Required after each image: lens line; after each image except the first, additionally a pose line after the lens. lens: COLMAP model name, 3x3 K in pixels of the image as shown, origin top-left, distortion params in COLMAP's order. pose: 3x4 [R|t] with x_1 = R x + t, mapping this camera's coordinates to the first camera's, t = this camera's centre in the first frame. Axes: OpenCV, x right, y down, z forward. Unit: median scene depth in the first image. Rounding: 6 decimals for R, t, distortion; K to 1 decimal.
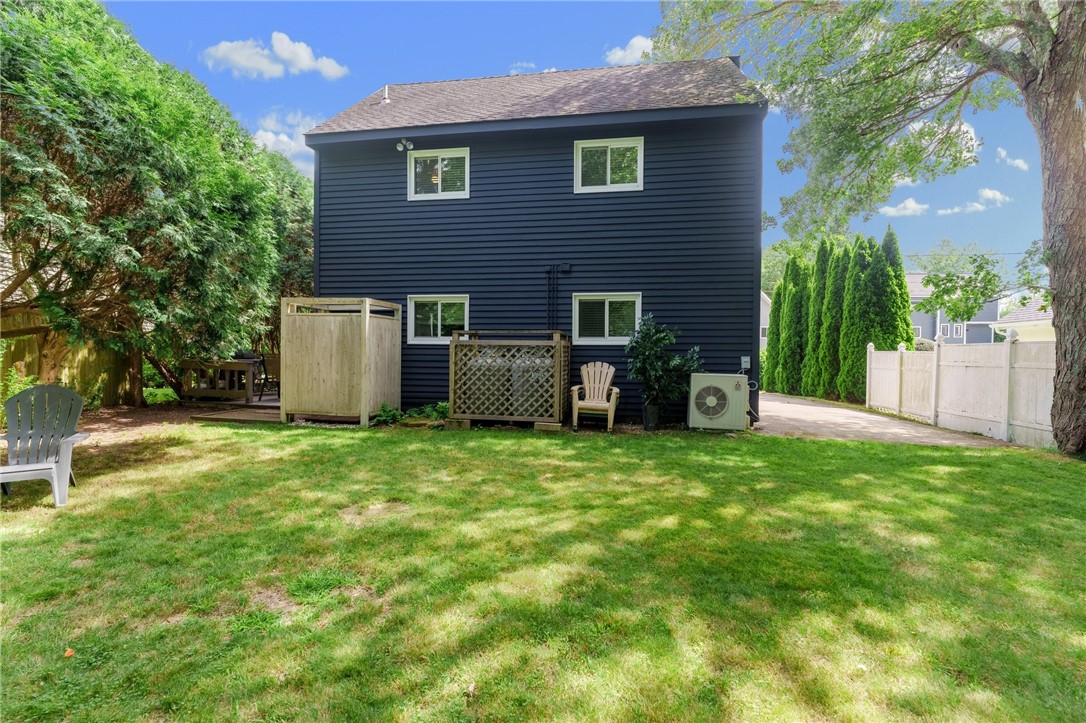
lens RADIAL K [[494.8, 0, 541.5], [0, 494.8, 360.6], [0, 0, 1]] dist [0.000167, -0.000084]
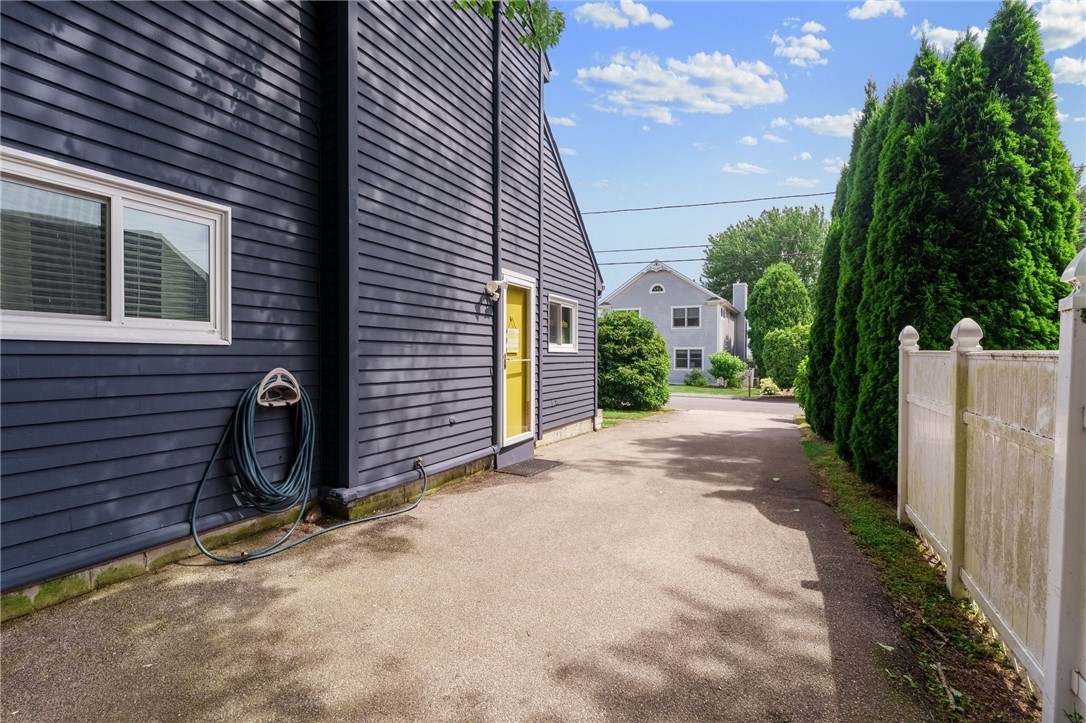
lens RADIAL K [[494.8, 0, 543.0], [0, 494.8, 357.1], [0, 0, 1]] dist [0.000167, -0.000084]
pose [[0.955027, 0.005890, -0.296459, 0.610485], [-0.009726, 0.999887, -0.011466, -0.010033], [0.296358, 0.013834, 0.954977, 0.707581]]
